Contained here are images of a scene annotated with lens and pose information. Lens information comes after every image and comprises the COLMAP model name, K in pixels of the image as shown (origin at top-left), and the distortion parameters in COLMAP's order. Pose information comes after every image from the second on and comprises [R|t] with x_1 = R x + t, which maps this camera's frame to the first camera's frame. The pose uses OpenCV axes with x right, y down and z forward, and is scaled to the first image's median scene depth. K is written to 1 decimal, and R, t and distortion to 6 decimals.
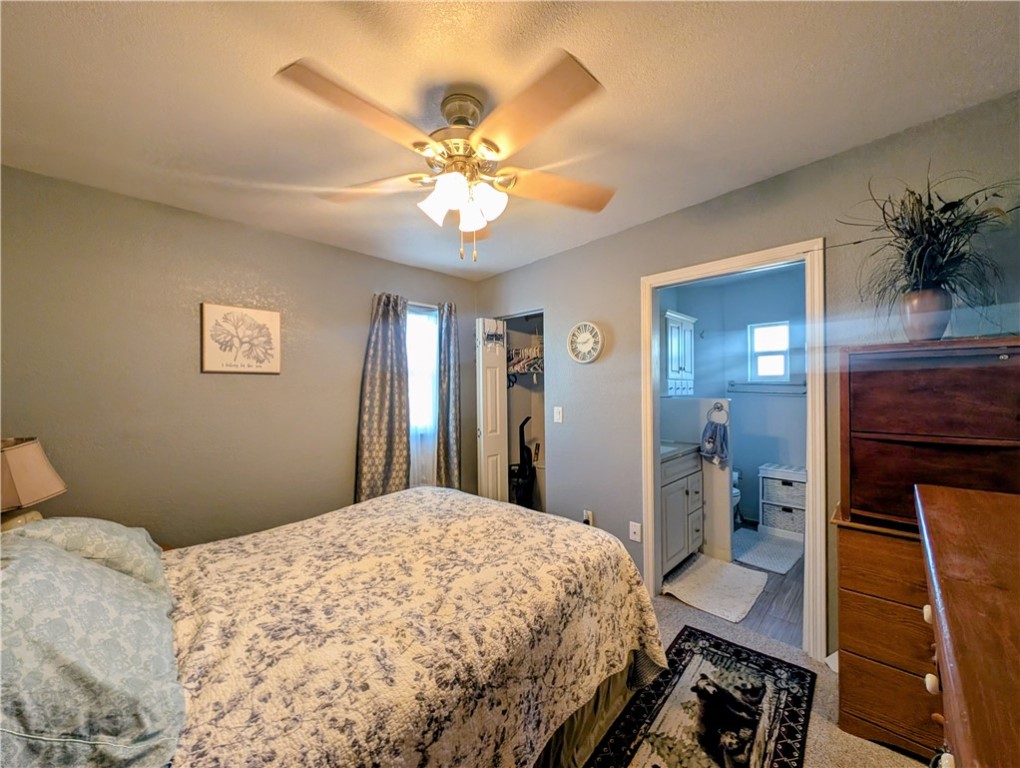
lens RADIAL K [[390.0, 0, 515.0], [0, 390.0, 388.2], [0, 0, 1]] dist [0.007308, -0.005039]
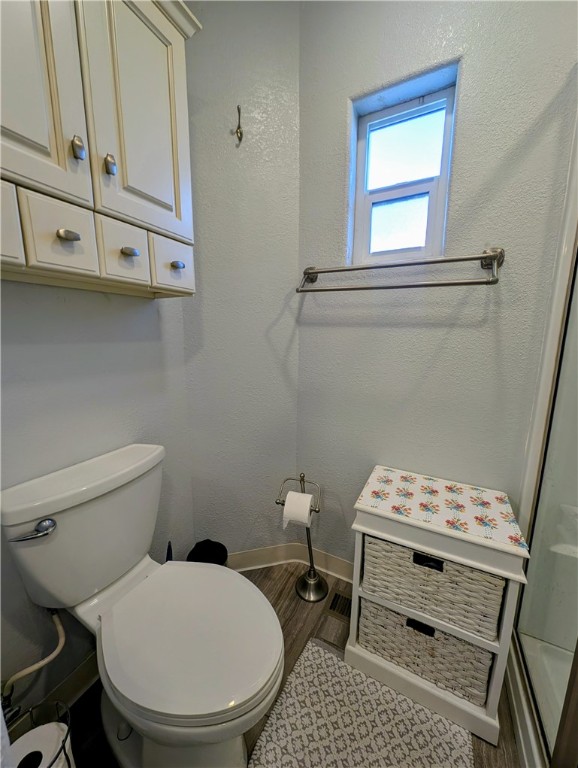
lens RADIAL K [[289.8, 0, 289.0], [0, 289.8, 384.0], [0, 0, 1]] dist [-0.000322, -0.000461]
pose [[0.955708, -0.032649, 0.292500, 0.972006], [-0.015702, 0.986756, 0.161449, 0.109845], [-0.293897, -0.158891, 0.942538, 1.553670]]
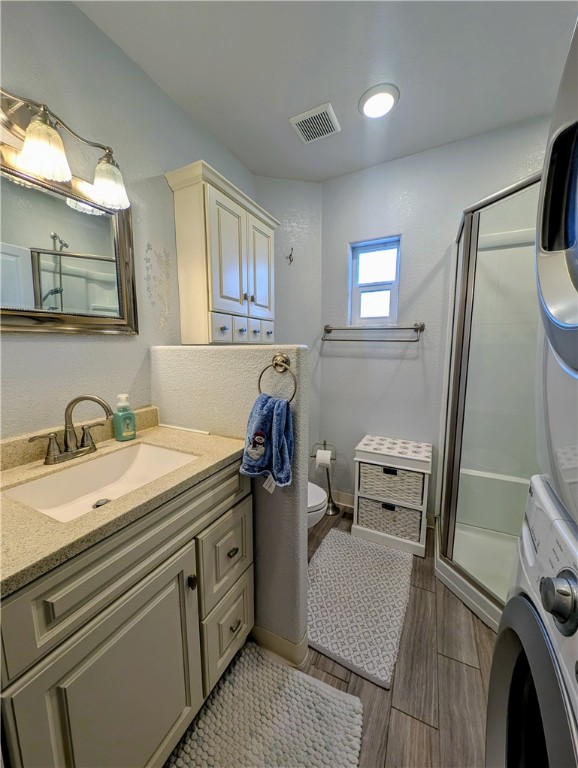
lens RADIAL K [[289.8, 0, 289.0], [0, 289.8, 384.0], [0, 0, 1]] dist [-0.000322, -0.000461]
pose [[0.948982, -0.028850, 0.314008, 0.687670], [-0.009288, 0.992817, 0.119286, 0.052979], [-0.315194, -0.116116, 0.941897, 1.101939]]
